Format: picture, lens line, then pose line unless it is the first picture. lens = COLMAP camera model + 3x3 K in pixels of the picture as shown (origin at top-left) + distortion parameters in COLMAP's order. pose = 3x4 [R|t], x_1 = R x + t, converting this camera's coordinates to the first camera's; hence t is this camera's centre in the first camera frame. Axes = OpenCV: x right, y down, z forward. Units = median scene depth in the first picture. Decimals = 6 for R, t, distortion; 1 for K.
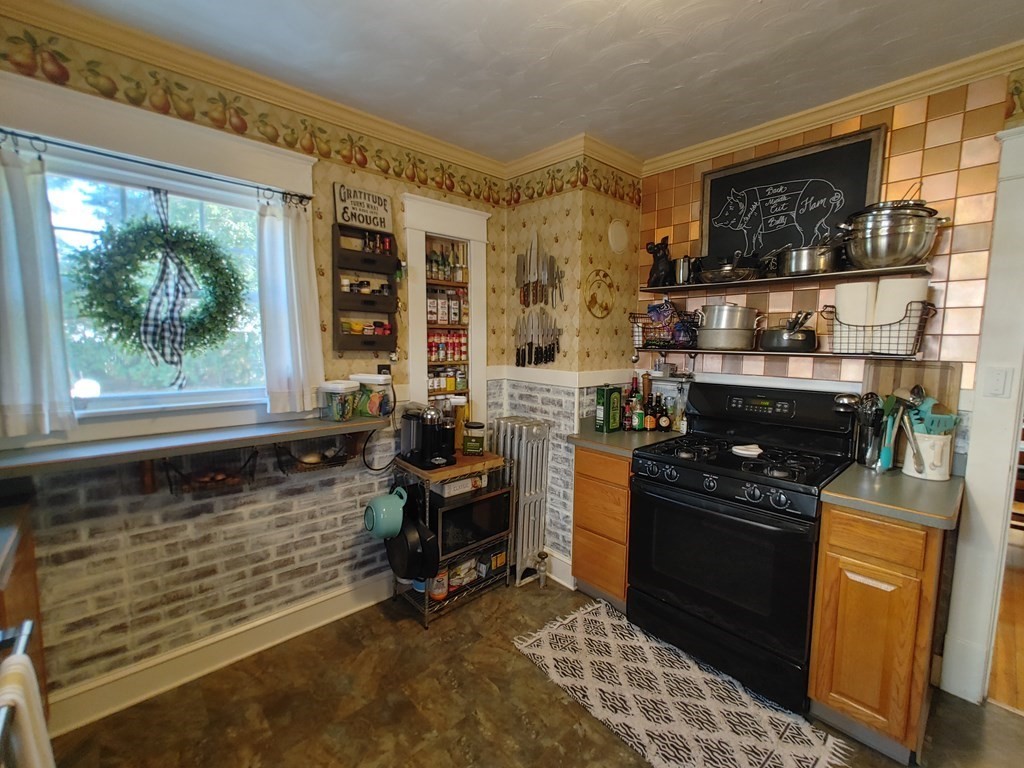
lens RADIAL K [[438.8, 0, 507.5], [0, 438.8, 383.0], [0, 0, 1]] dist [0.003109, 0.000886]
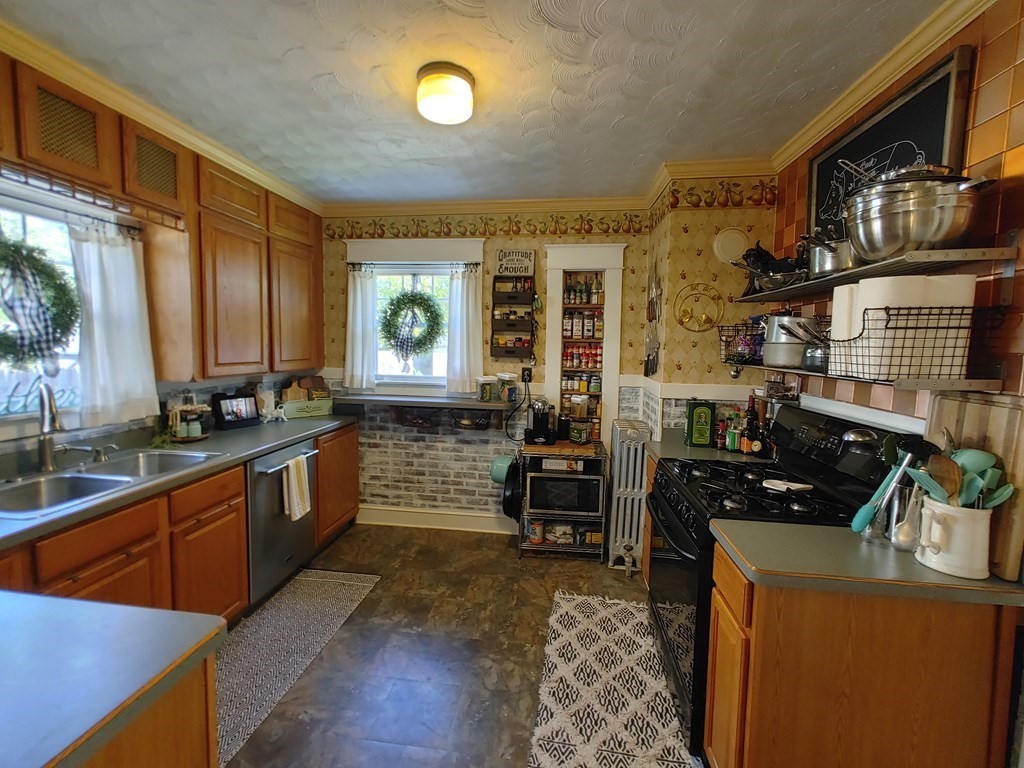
lens RADIAL K [[436.9, 0, 513.5], [0, 436.9, 378.1], [0, 0, 1]] dist [0.003287, 0.001419]
pose [[0.652812, 0.060998, -0.755060, 0.817673], [-0.085718, 0.996299, 0.006376, -0.014967], [0.752655, 0.060560, 0.655624, 0.047222]]
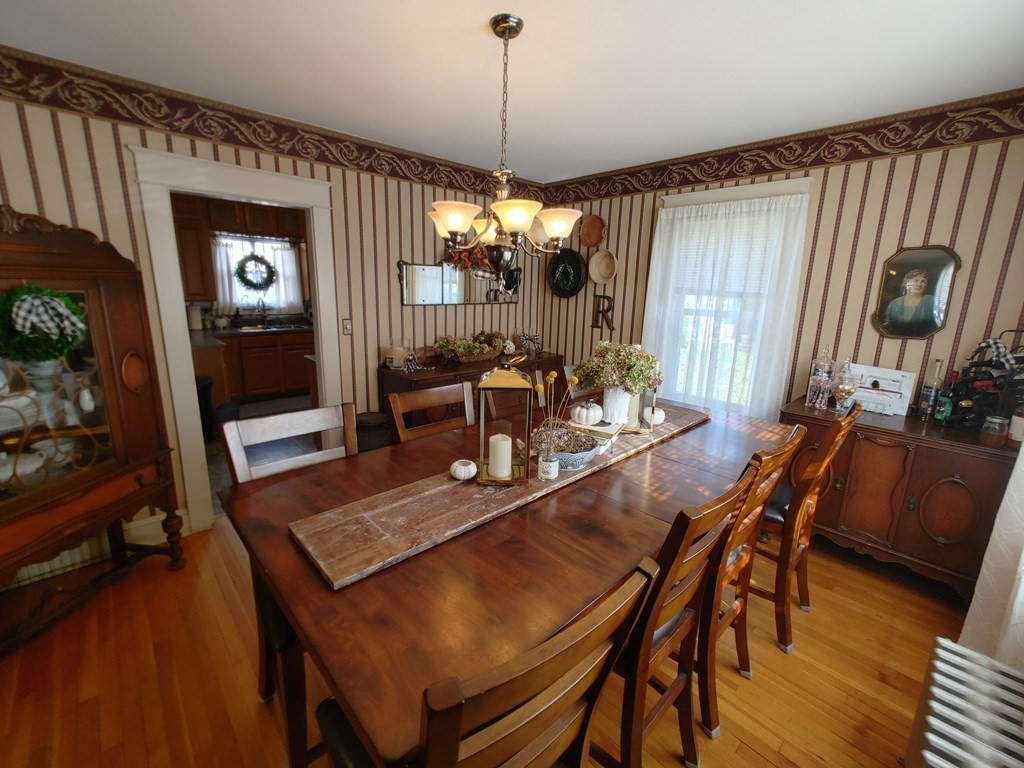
lens RADIAL K [[436.9, 0, 513.5], [0, 436.9, 378.1], [0, 0, 1]] dist [0.003287, 0.001419]
pose [[0.022430, 0.203749, -0.978766, 2.372692], [-0.123277, 0.972105, 0.199537, -0.170022], [0.992119, 0.116184, 0.046922, 1.376463]]
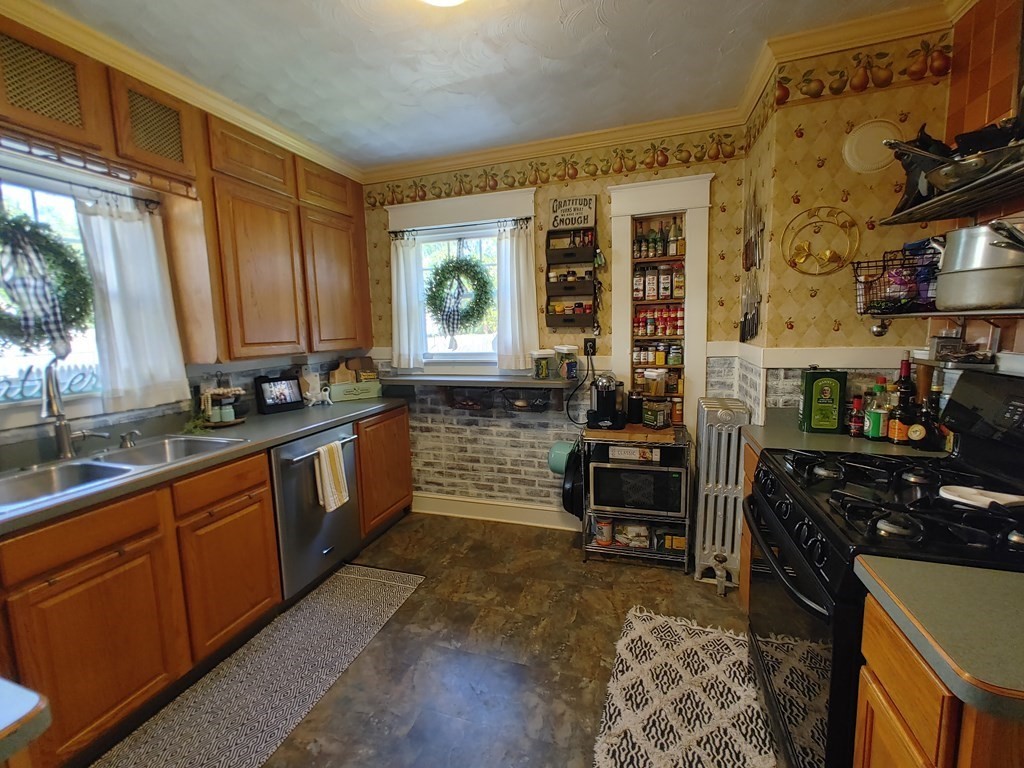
lens RADIAL K [[436.9, 0, 513.5], [0, 436.9, 378.1], [0, 0, 1]] dist [0.003287, 0.001419]
pose [[0.497867, 0.078322, -0.863709, 0.704194], [-0.052481, 0.996809, 0.060140, 0.006121], [0.865664, 0.015387, 0.500389, 0.241767]]
